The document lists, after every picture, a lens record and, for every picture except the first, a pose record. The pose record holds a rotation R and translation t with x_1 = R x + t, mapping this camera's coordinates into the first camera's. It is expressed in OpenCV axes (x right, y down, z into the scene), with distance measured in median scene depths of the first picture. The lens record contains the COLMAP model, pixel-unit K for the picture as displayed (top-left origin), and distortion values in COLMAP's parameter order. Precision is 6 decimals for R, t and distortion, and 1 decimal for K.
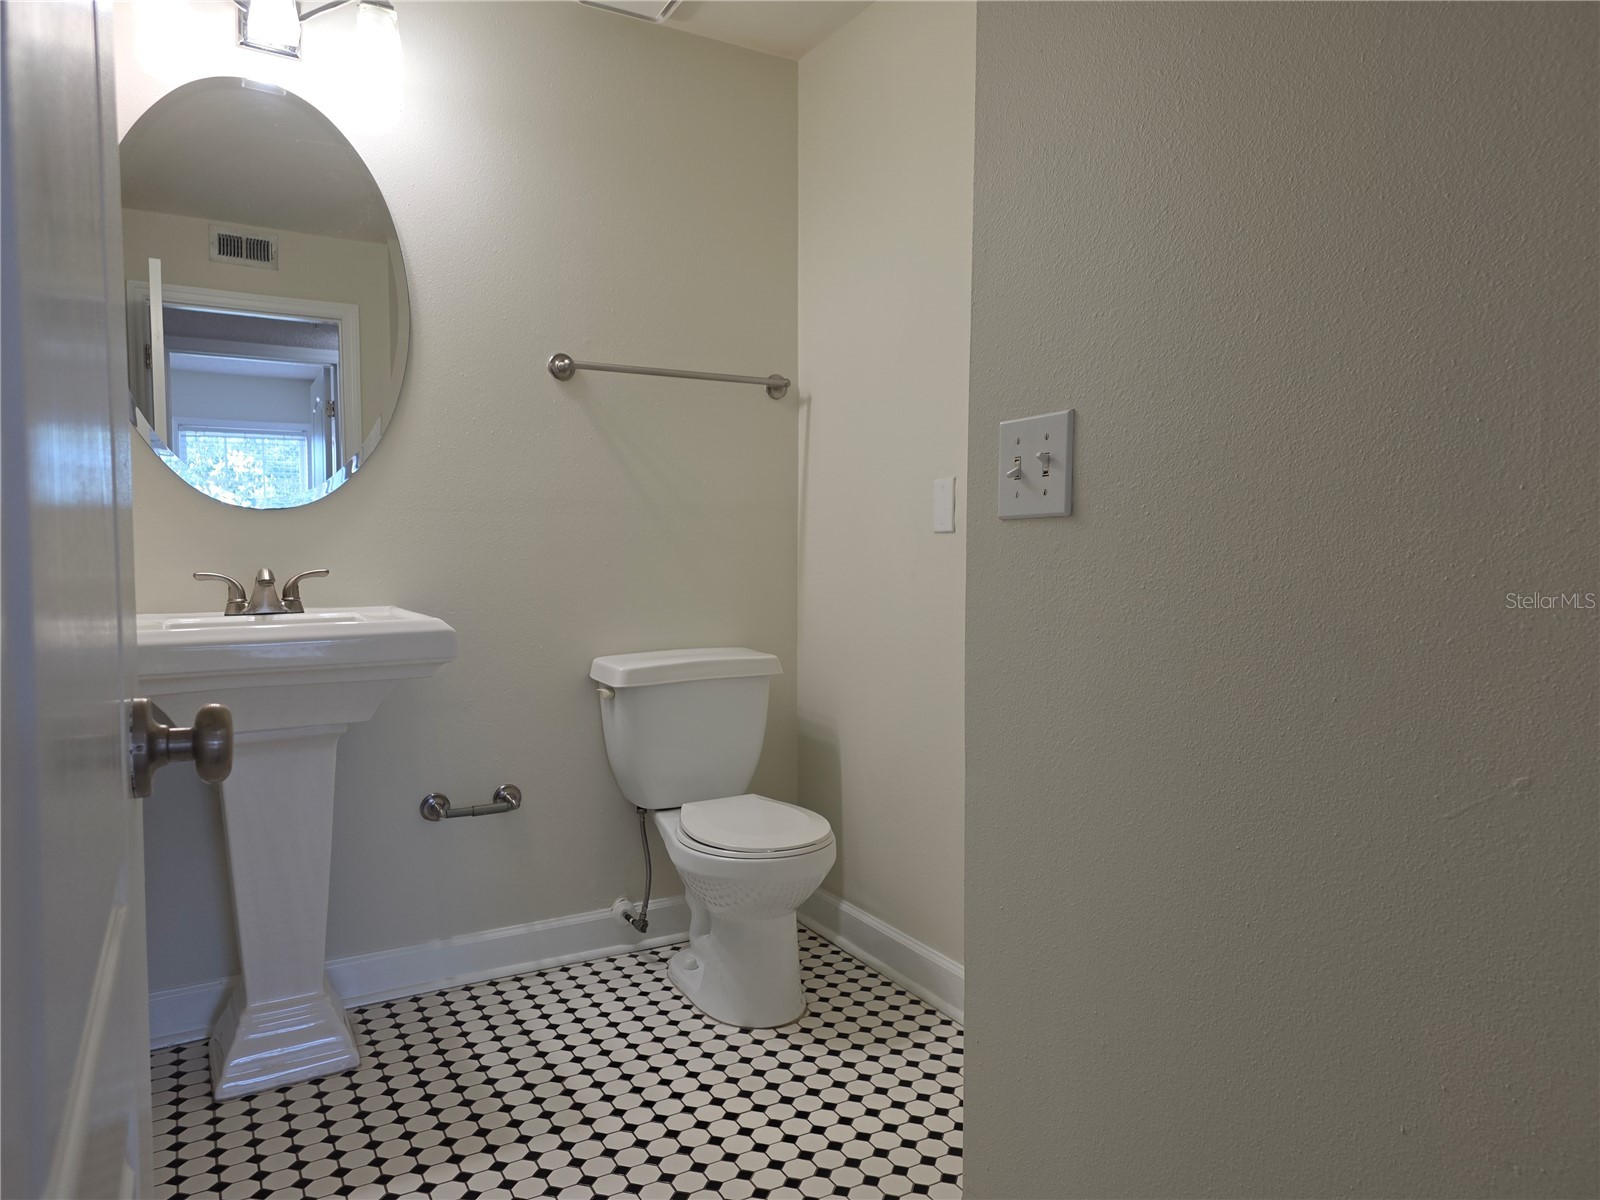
lens RADIAL K [[1061.9, 0, 803.8], [0, 1061.9, 592.7], [0, 0, 1]] dist [0.081415, -0.064231]
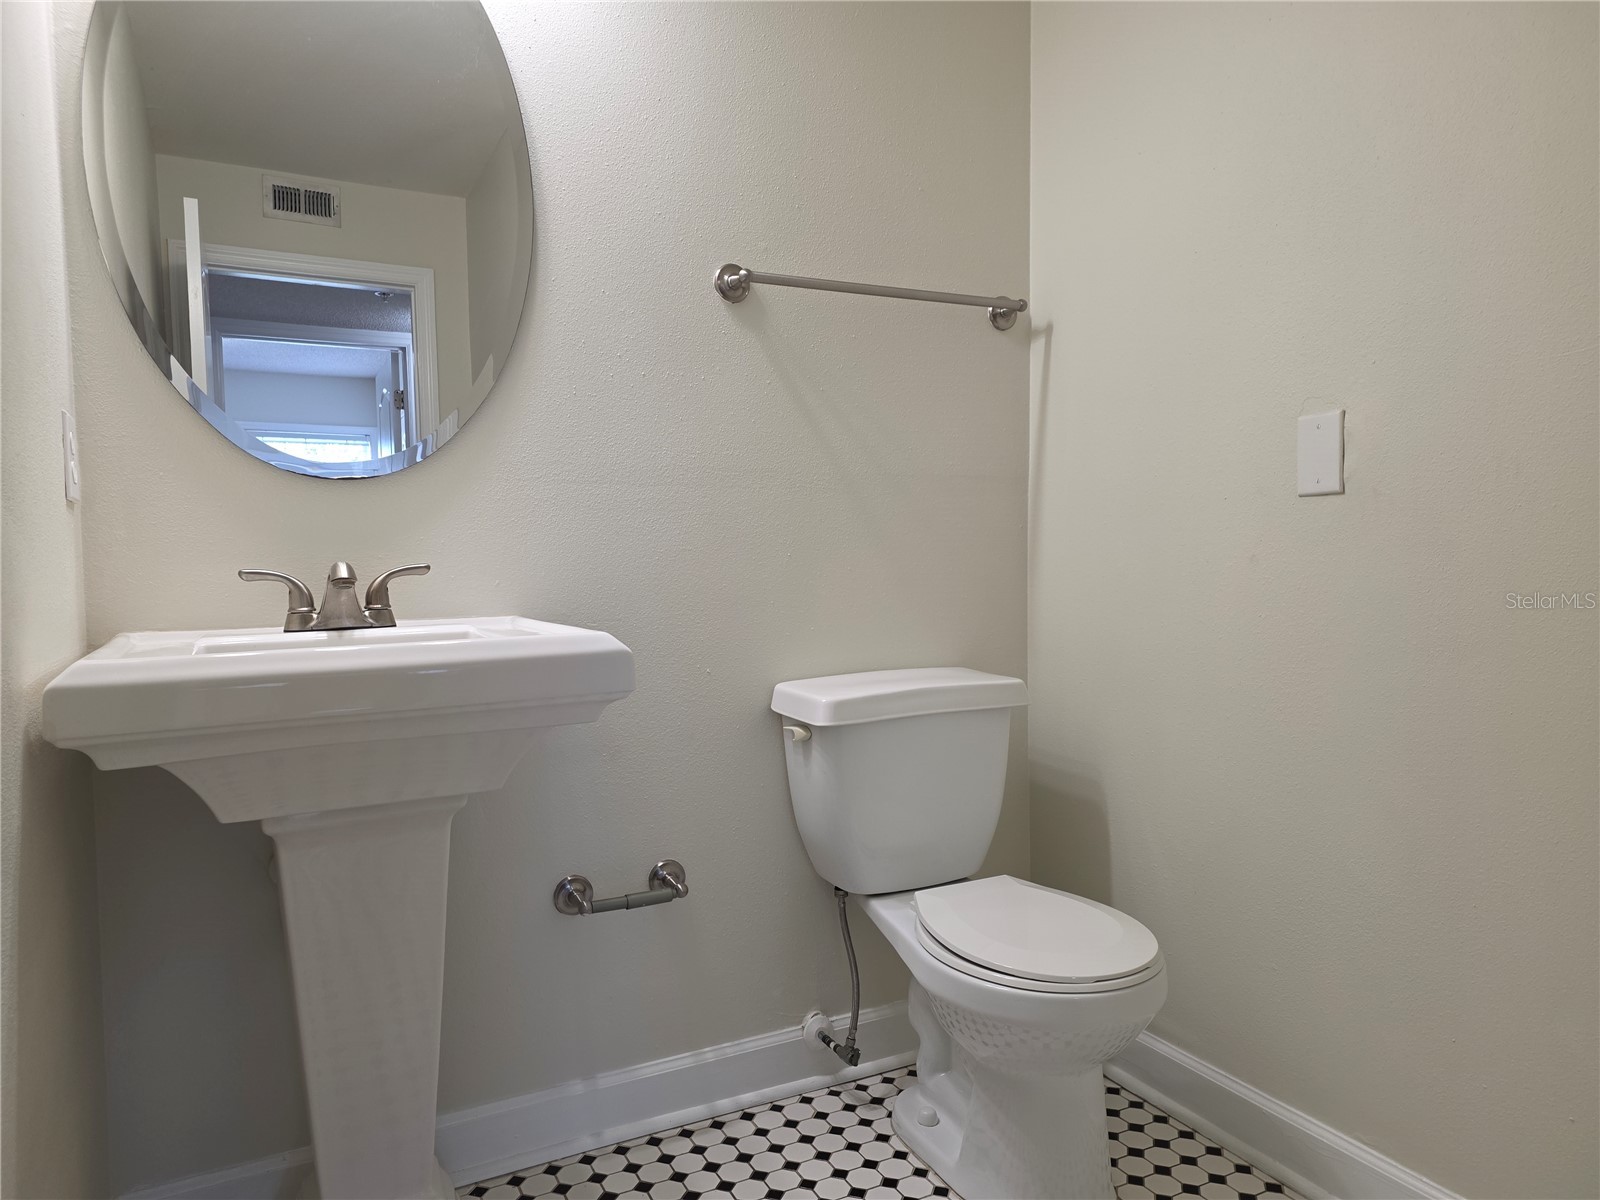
lens RADIAL K [[1061.9, 0, 802.2], [0, 1061.9, 600.9], [0, 0, 1]] dist [0.081415, -0.064231]
pose [[0.998809, -0.014262, -0.046651, -0.148625], [0.014202, 0.999898, -0.001623, 0.005952], [0.046670, 0.000958, 0.998910, 0.281487]]
